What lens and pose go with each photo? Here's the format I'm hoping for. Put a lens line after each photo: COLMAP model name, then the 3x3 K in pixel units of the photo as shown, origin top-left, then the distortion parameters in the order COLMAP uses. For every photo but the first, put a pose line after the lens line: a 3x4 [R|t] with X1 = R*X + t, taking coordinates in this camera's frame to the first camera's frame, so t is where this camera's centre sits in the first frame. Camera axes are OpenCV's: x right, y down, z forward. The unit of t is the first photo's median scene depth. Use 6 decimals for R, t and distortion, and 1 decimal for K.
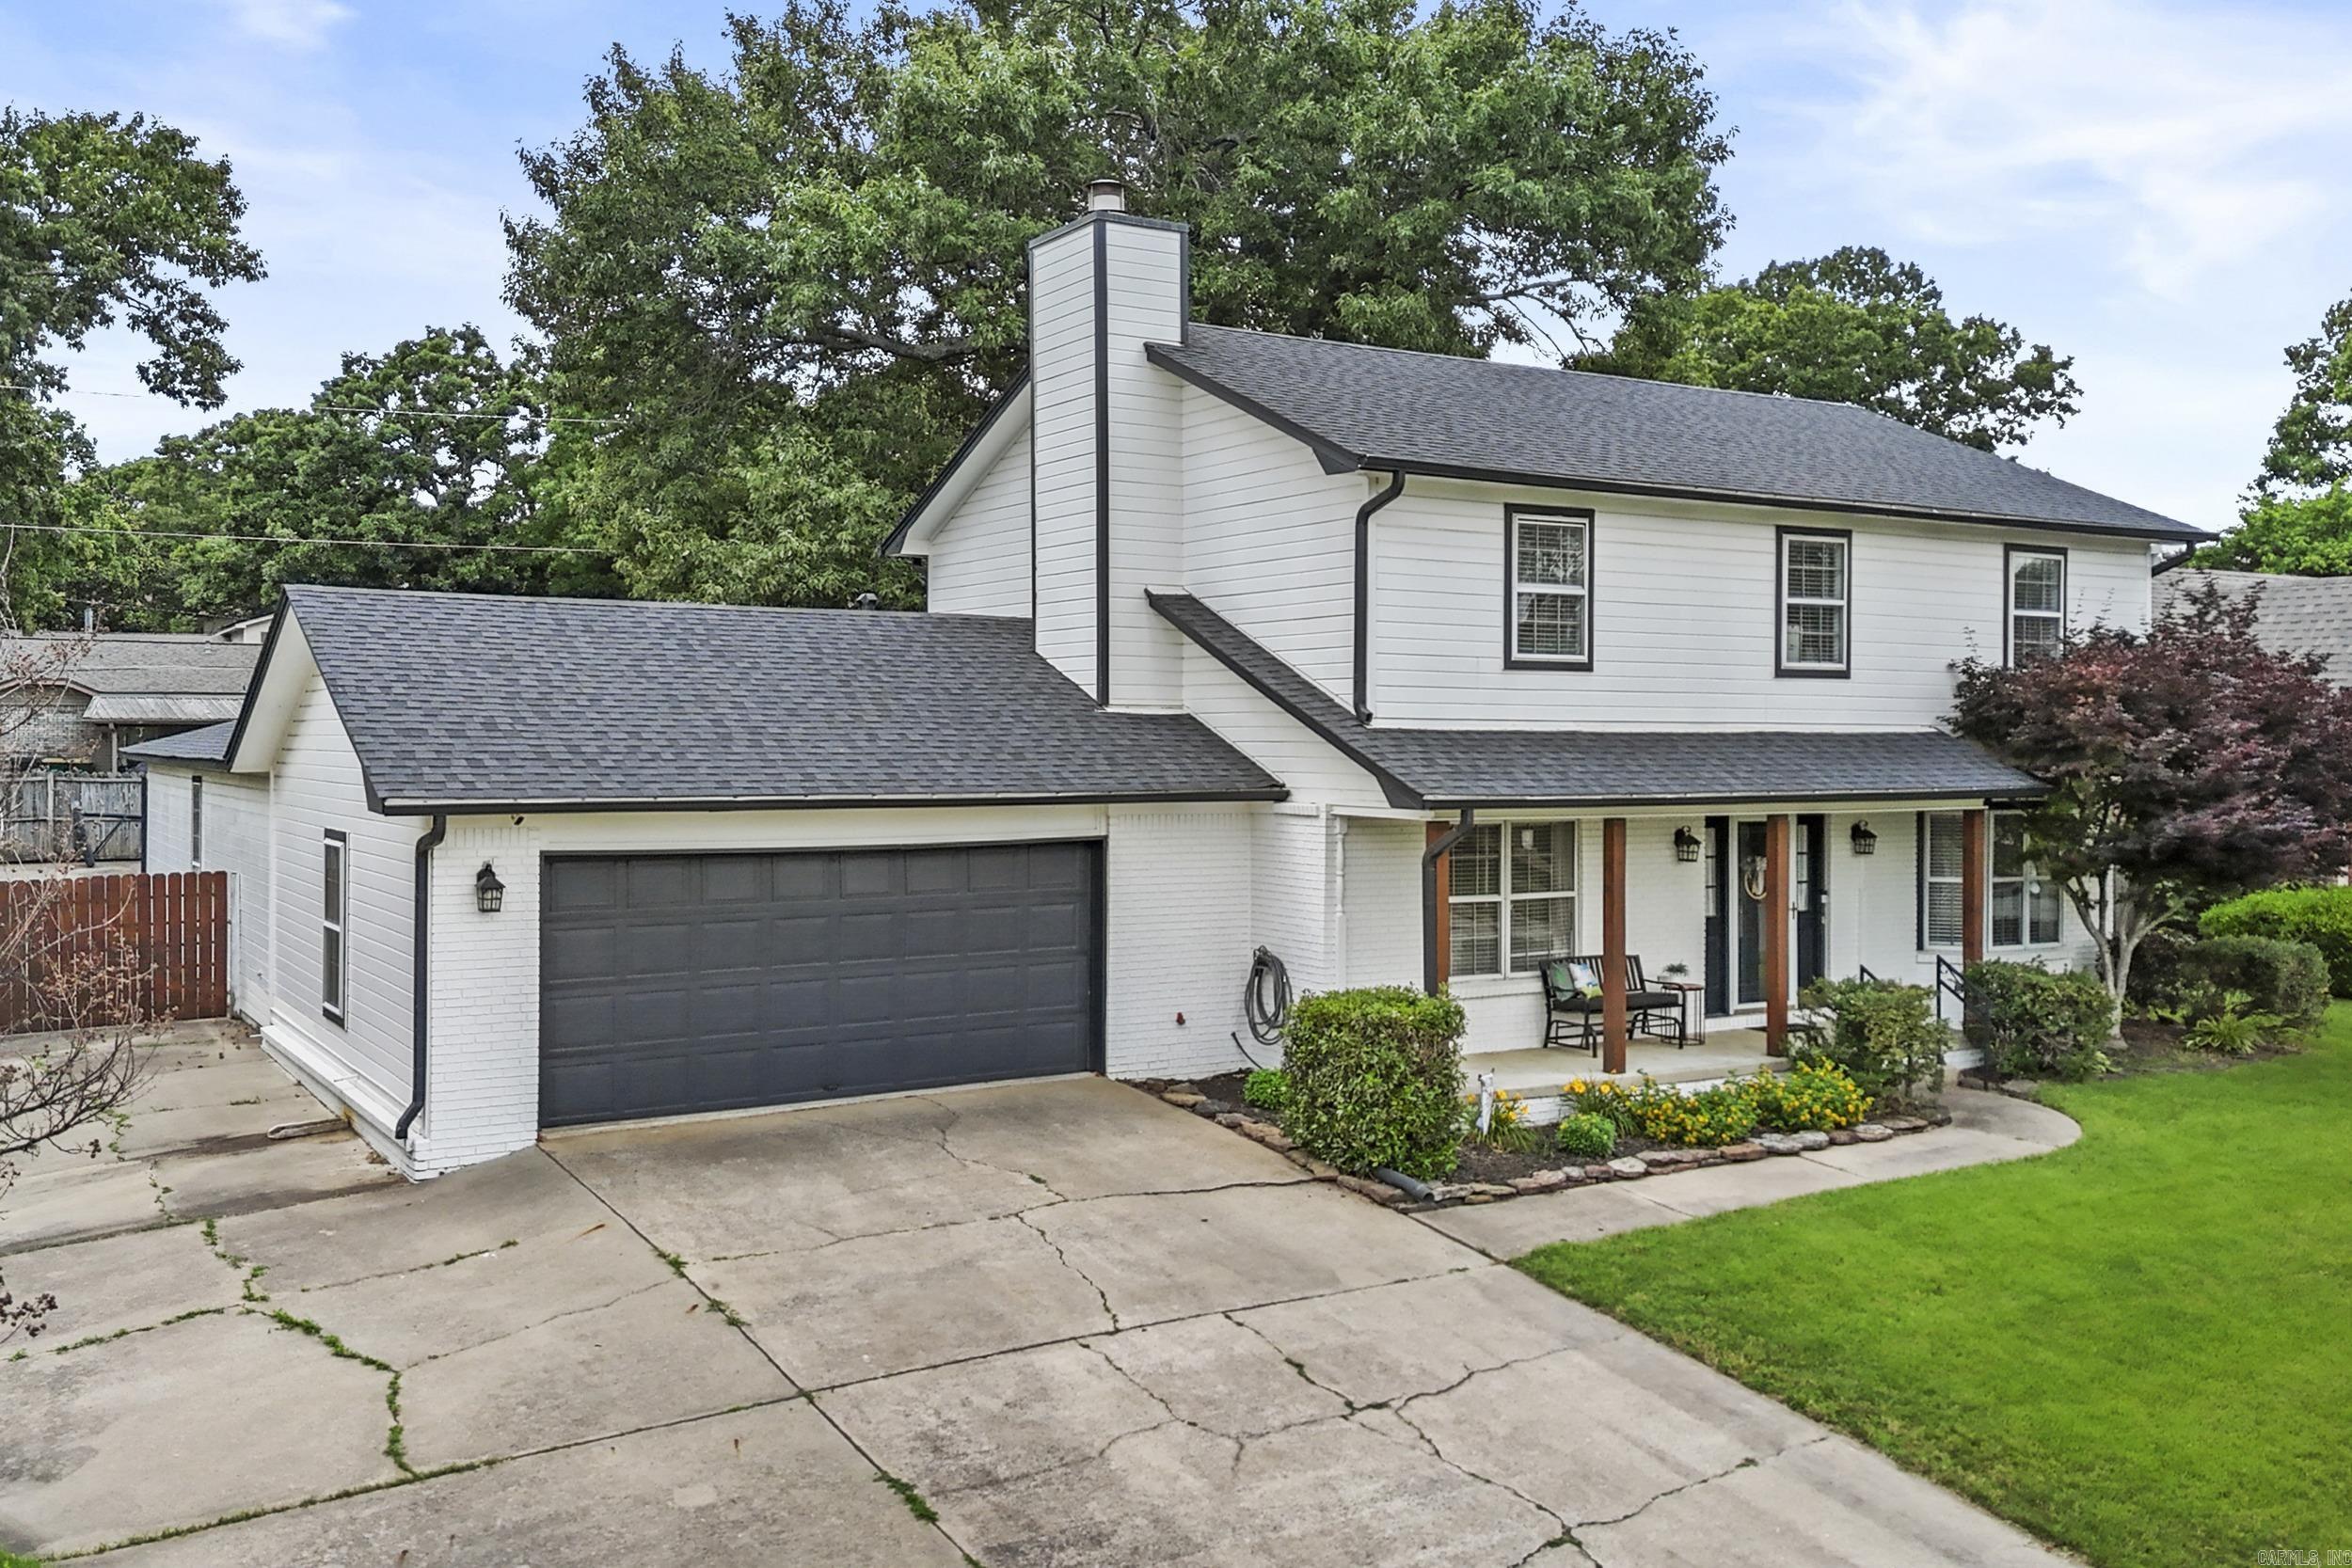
lens RADIAL K [[2029.6, 0, 1128.3], [0, 2029.6, 778.0], [0, 0, 1]] dist [0.105011, -0.004907]
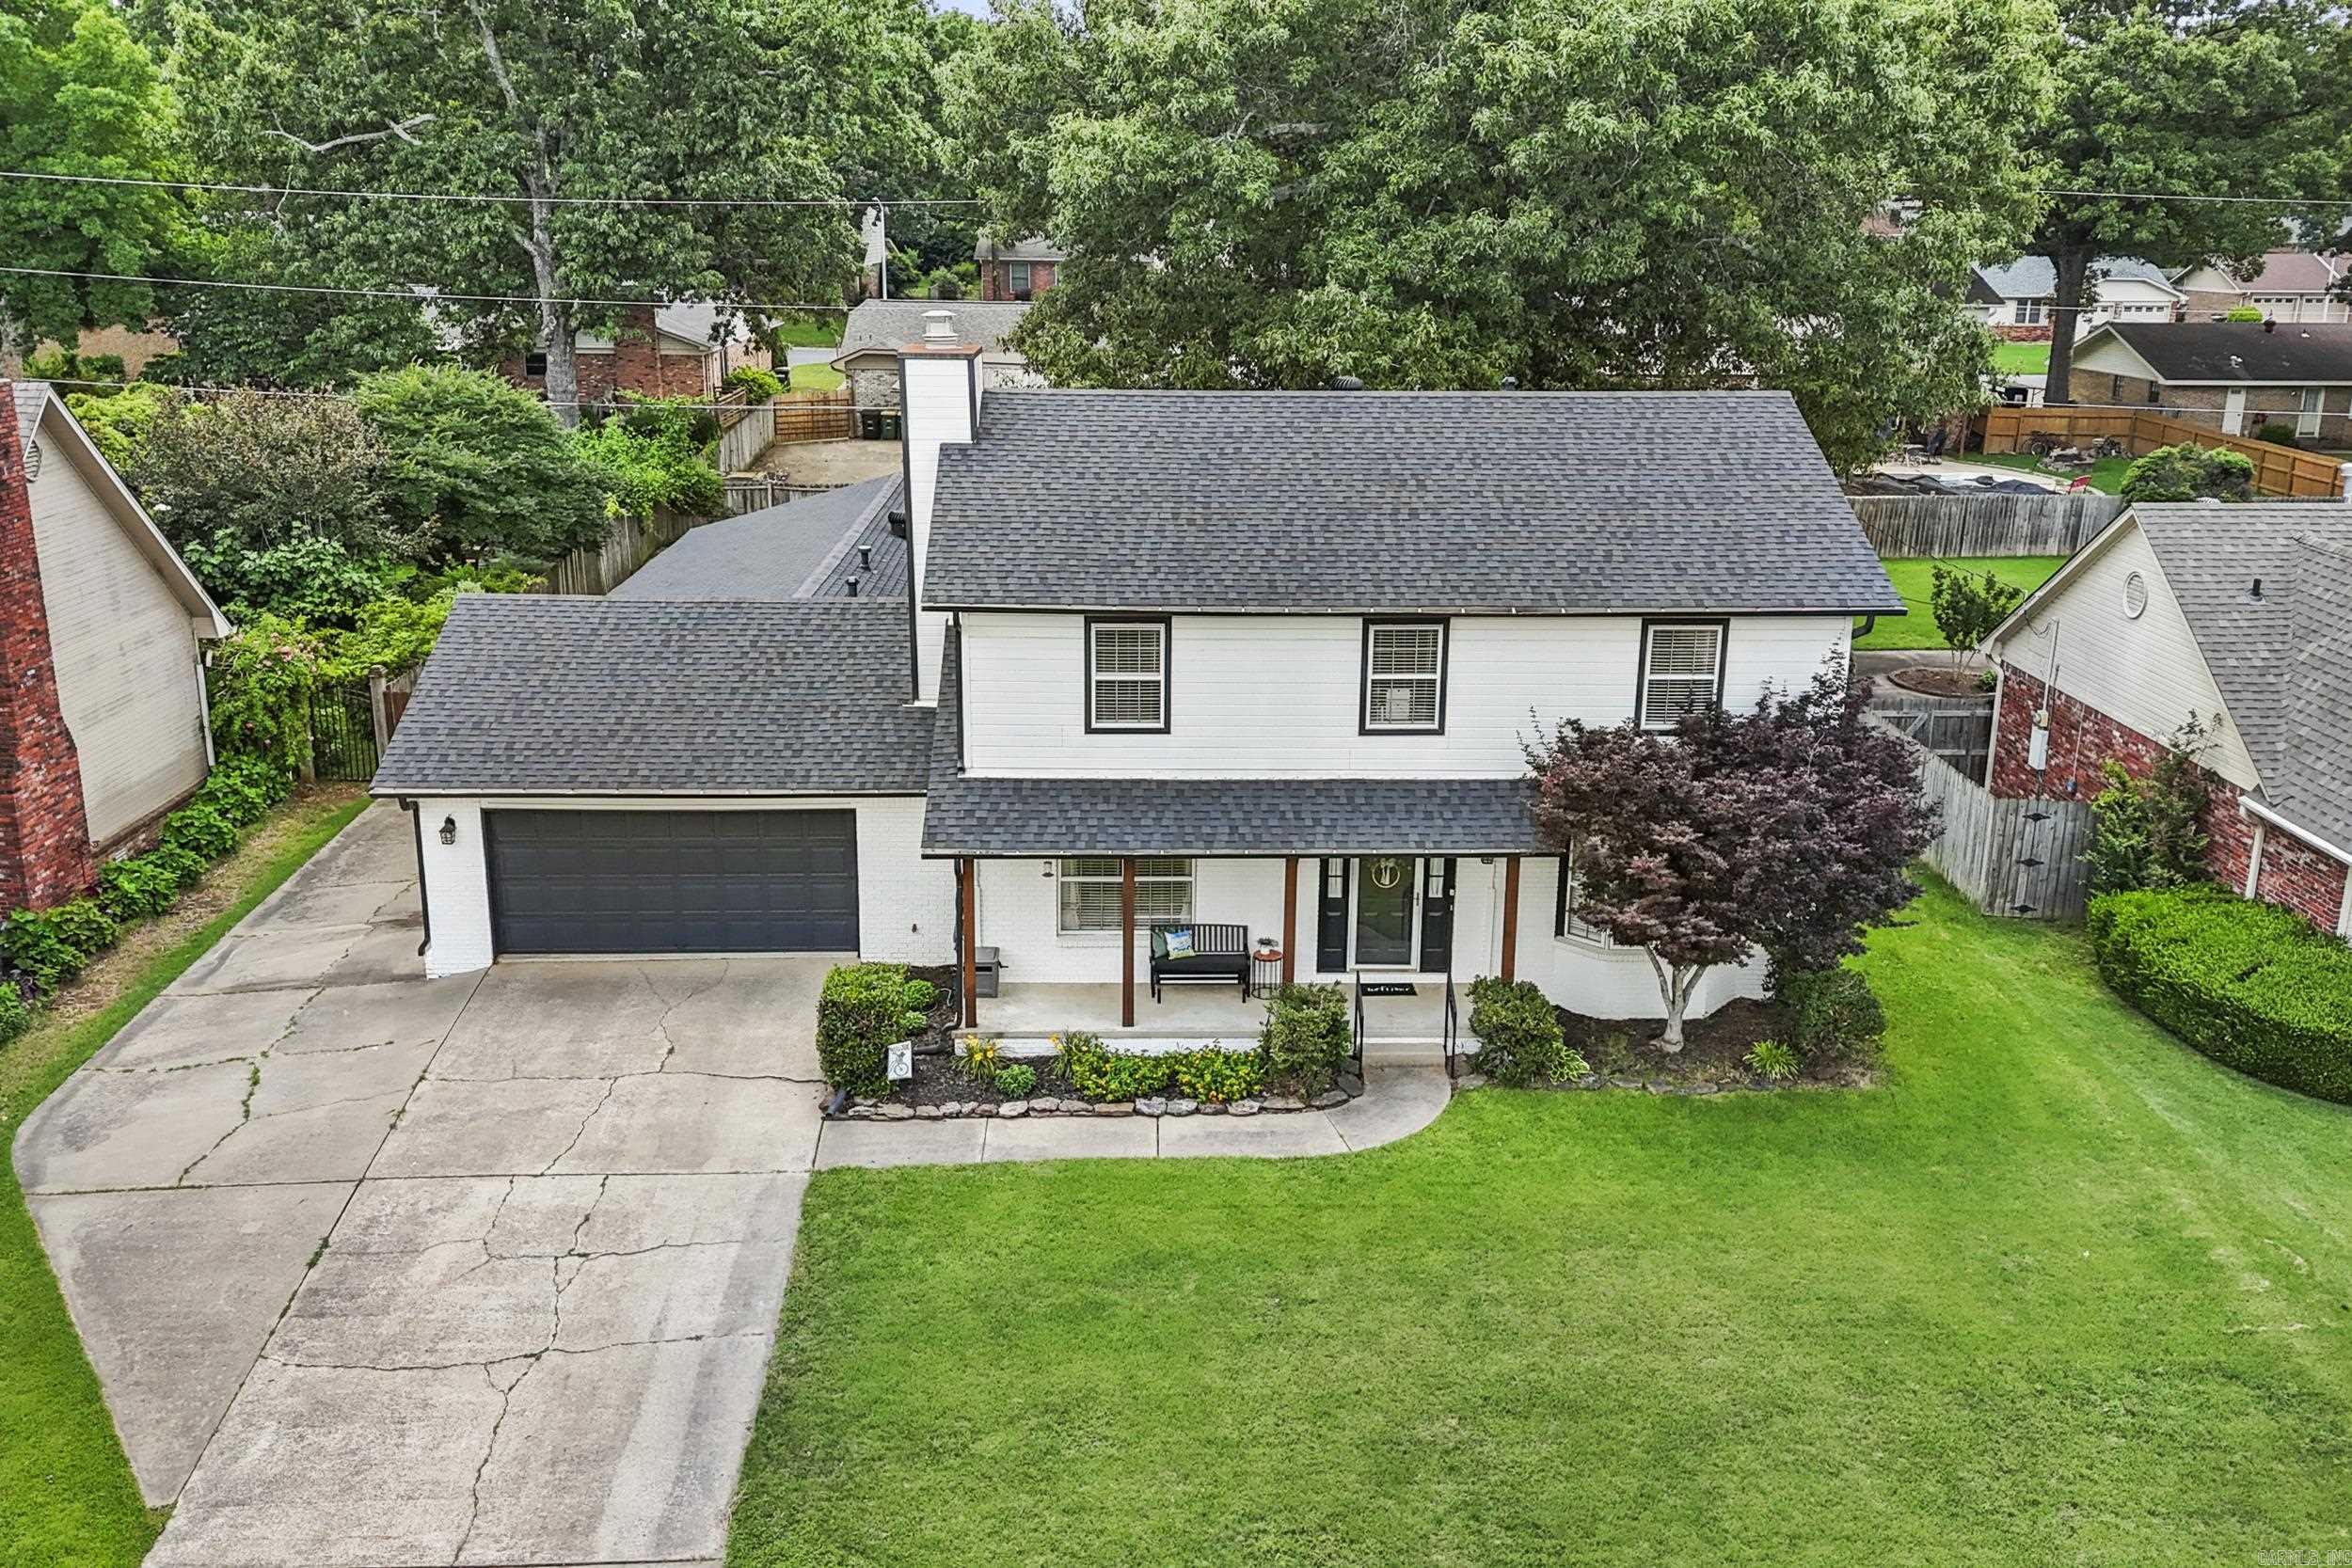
lens RADIAL K [[2020.5, 0, 1118.1], [0, 2020.5, 779.2], [0, 0, 1]] dist [0.048883, -0.017343]
pose [[0.864540, 0.140170, -0.482620, 0.869826], [-0.008135, 0.964094, 0.265435, -0.387731], [0.502498, -0.225553, 0.834639, -0.140904]]
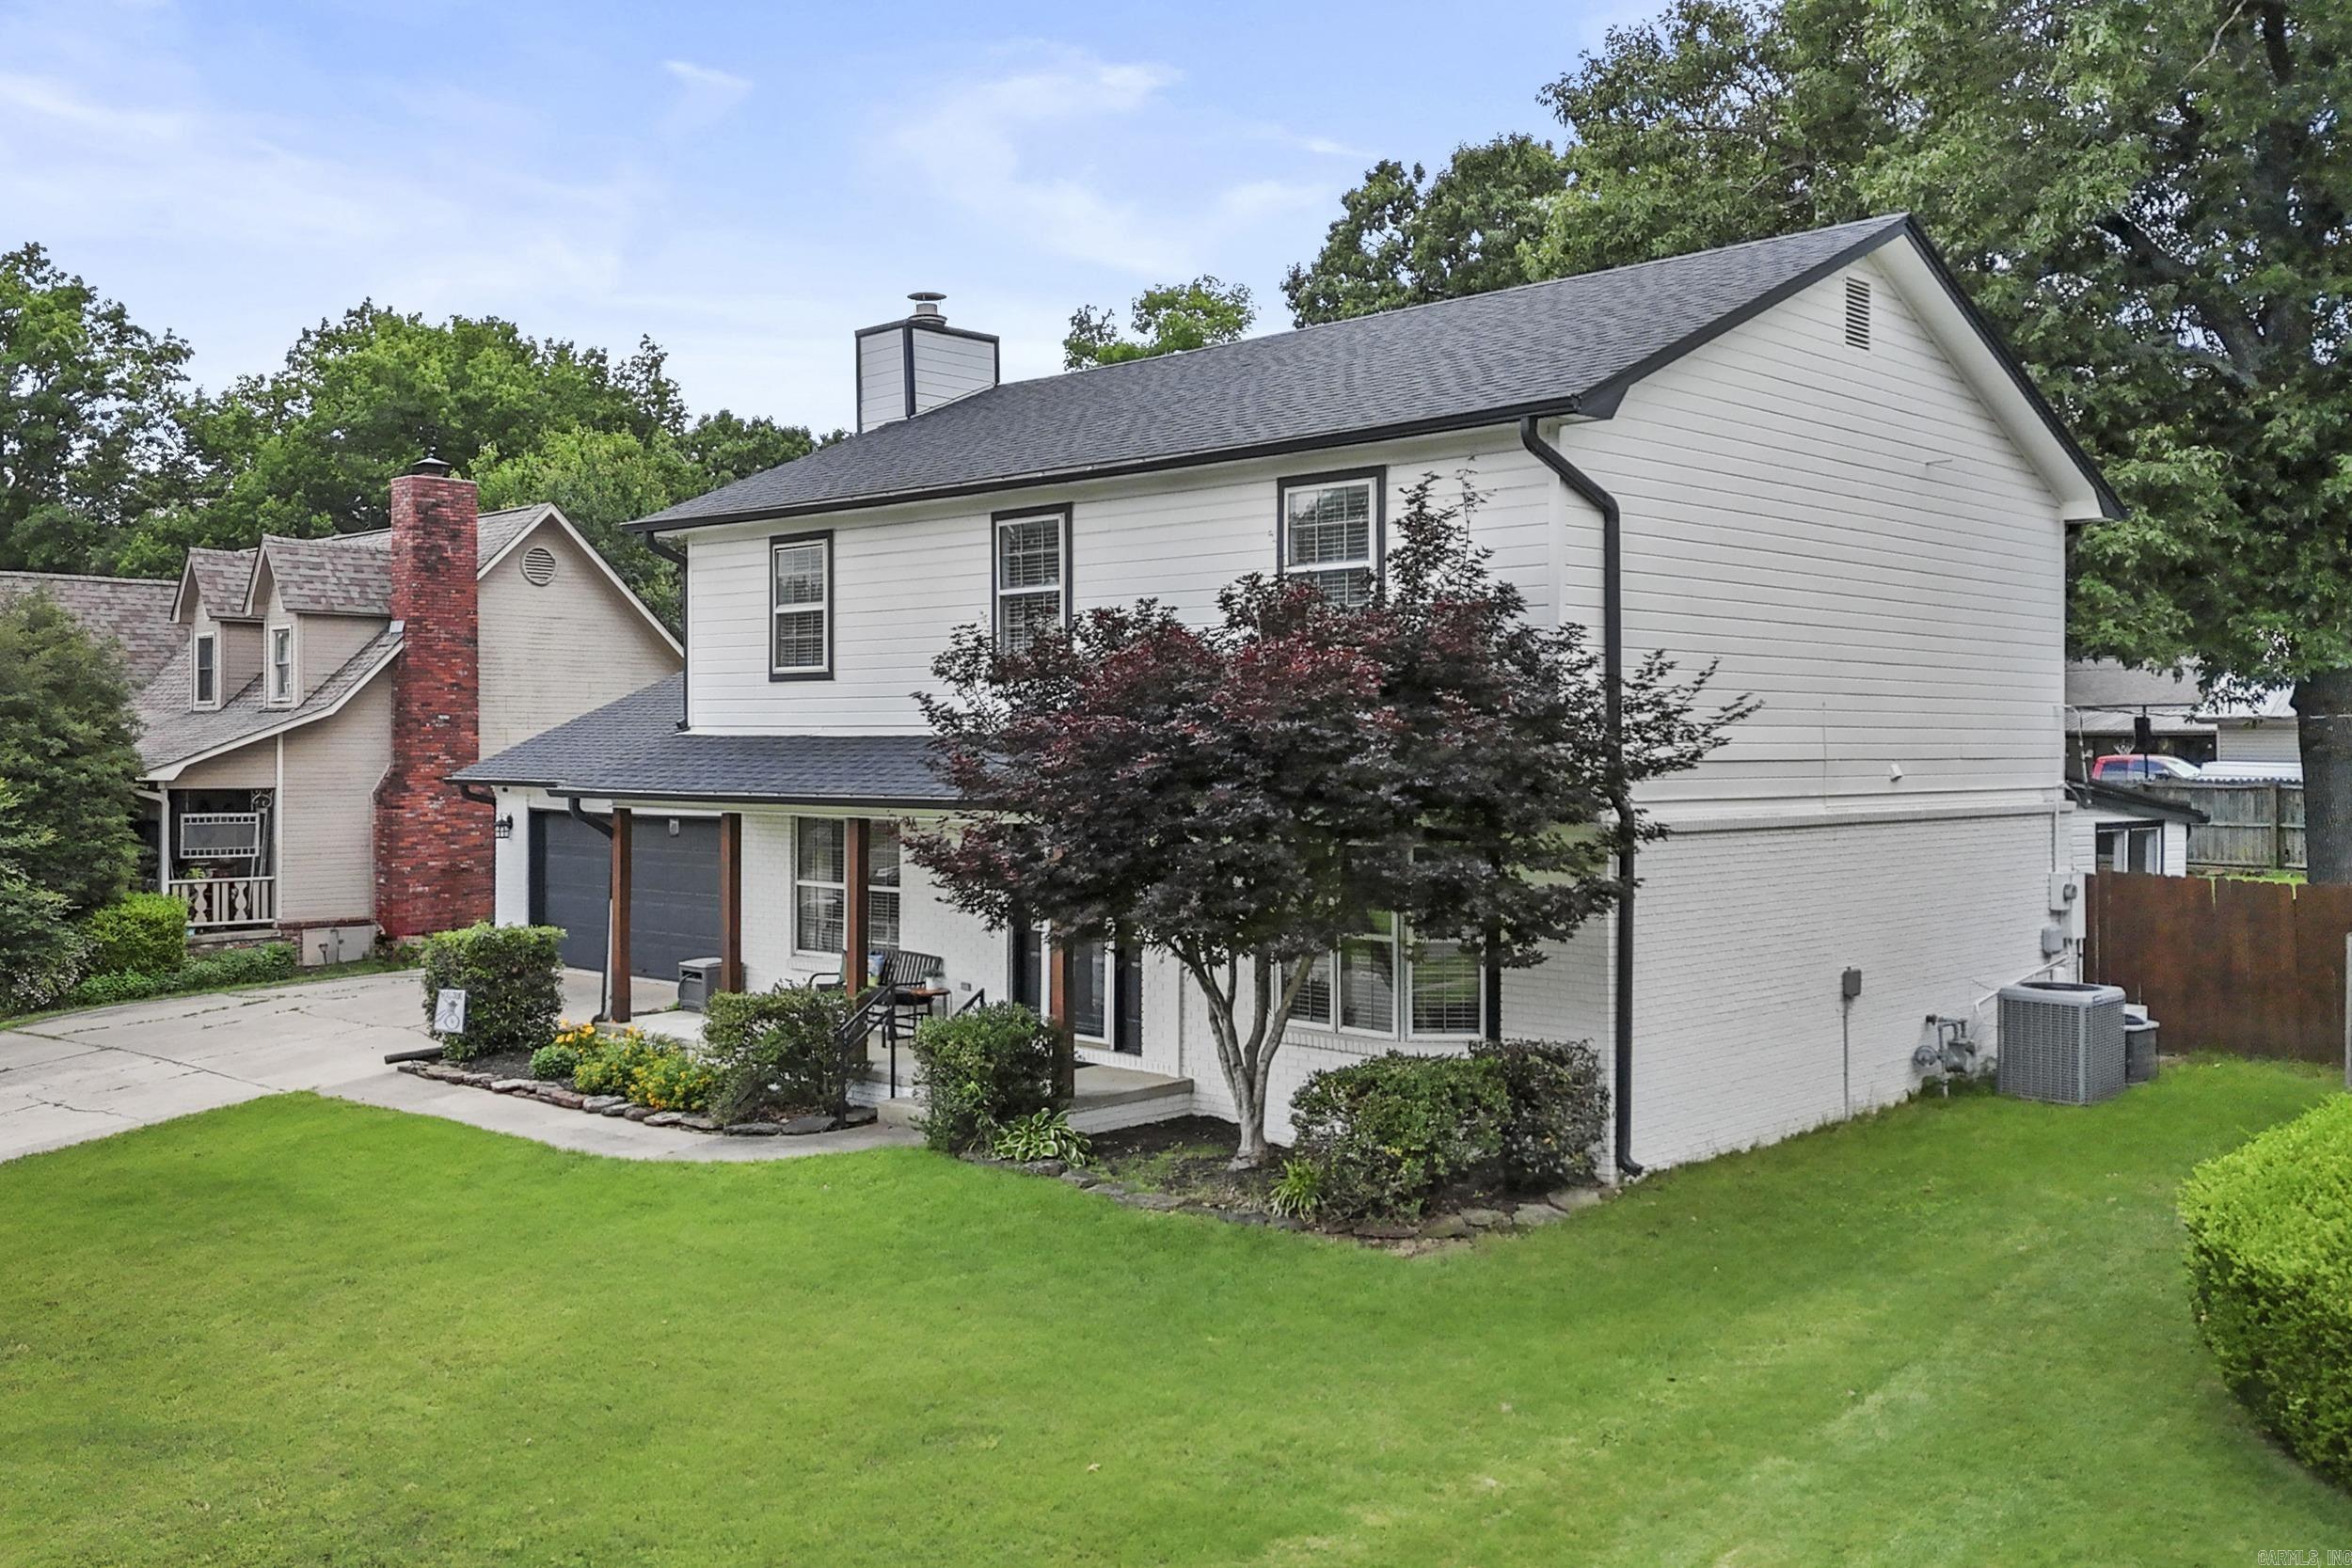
lens RADIAL K [[2029.6, 0, 1128.3], [0, 2029.6, 778.0], [0, 0, 1]] dist [0.105011, -0.004907]
pose [[0.252792, 0.017246, -0.967367, 1.340225], [-0.010893, 0.999828, 0.014978, -0.018691], [0.967459, 0.006752, 0.252936, 0.904542]]
